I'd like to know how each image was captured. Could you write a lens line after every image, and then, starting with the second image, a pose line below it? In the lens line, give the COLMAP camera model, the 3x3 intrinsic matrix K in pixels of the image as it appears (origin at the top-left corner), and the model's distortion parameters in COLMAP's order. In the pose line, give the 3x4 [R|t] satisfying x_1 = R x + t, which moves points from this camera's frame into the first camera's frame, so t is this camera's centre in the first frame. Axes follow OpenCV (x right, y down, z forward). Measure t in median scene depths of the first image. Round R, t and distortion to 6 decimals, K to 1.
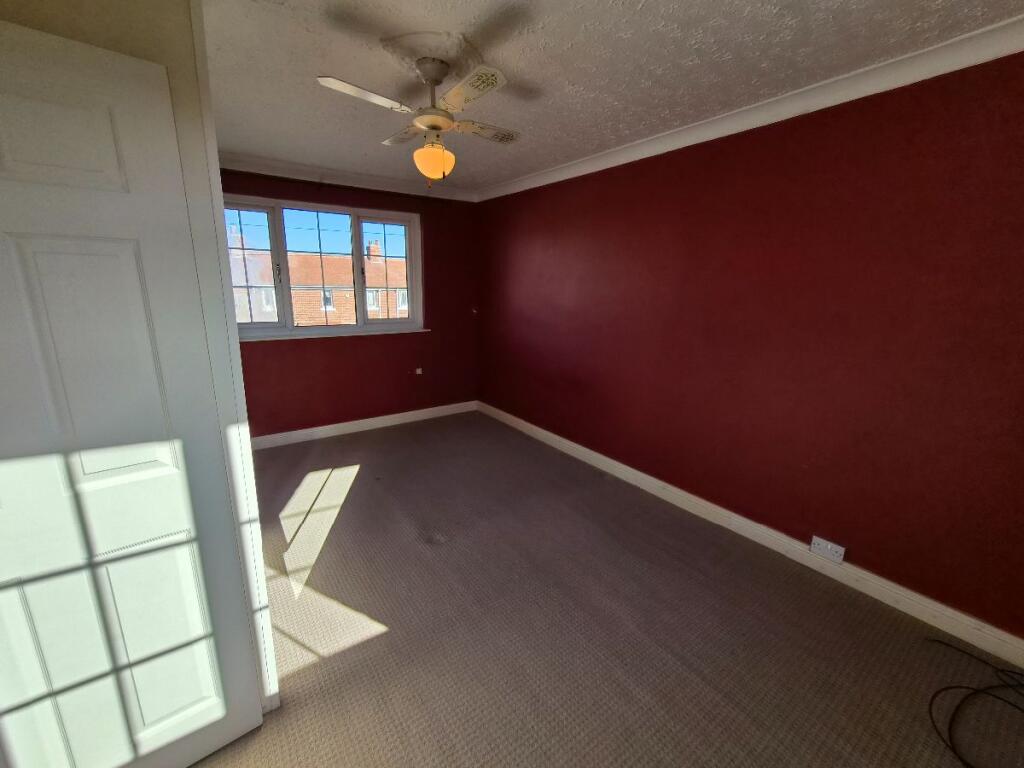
lens RADIAL K [[427.8, 0, 514.6], [0, 427.8, 385.3], [0, 0, 1]] dist [-0.000893, 0.000476]
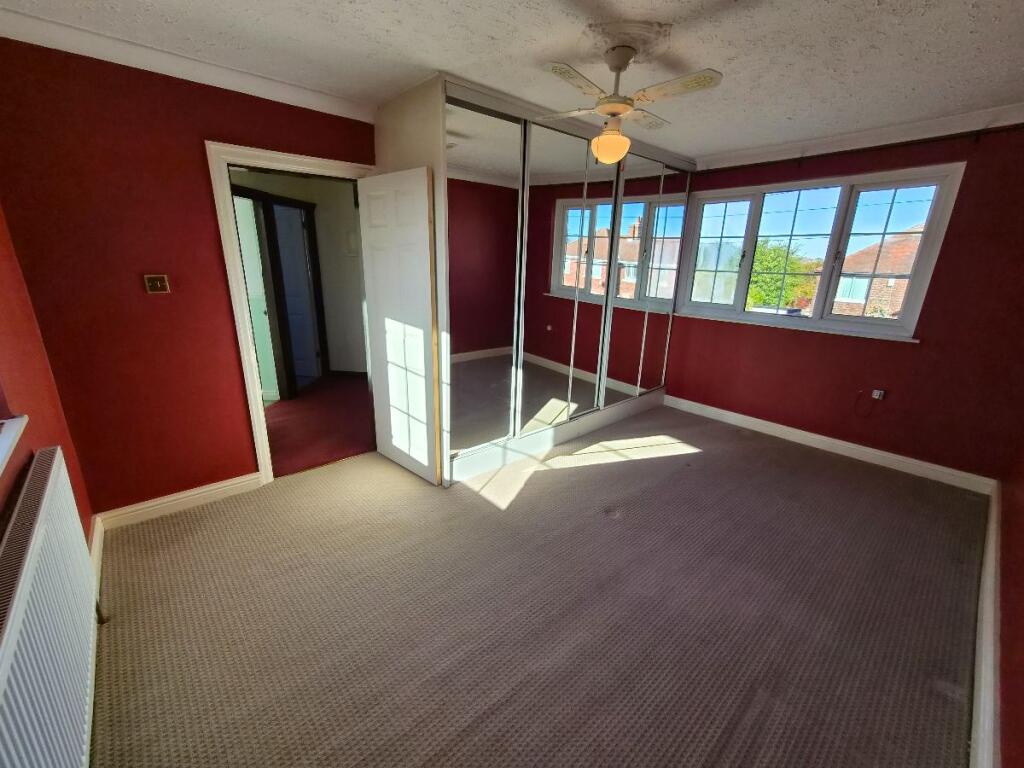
lens RADIAL K [[427.8, 0, 514.6], [0, 427.8, 385.3], [0, 0, 1]] dist [-0.000893, 0.000476]
pose [[0.115151, 0.273183, -0.955045, 0.558072], [-0.249413, 0.938593, 0.238405, -0.095954], [0.961526, 0.210748, 0.176216, 0.414802]]
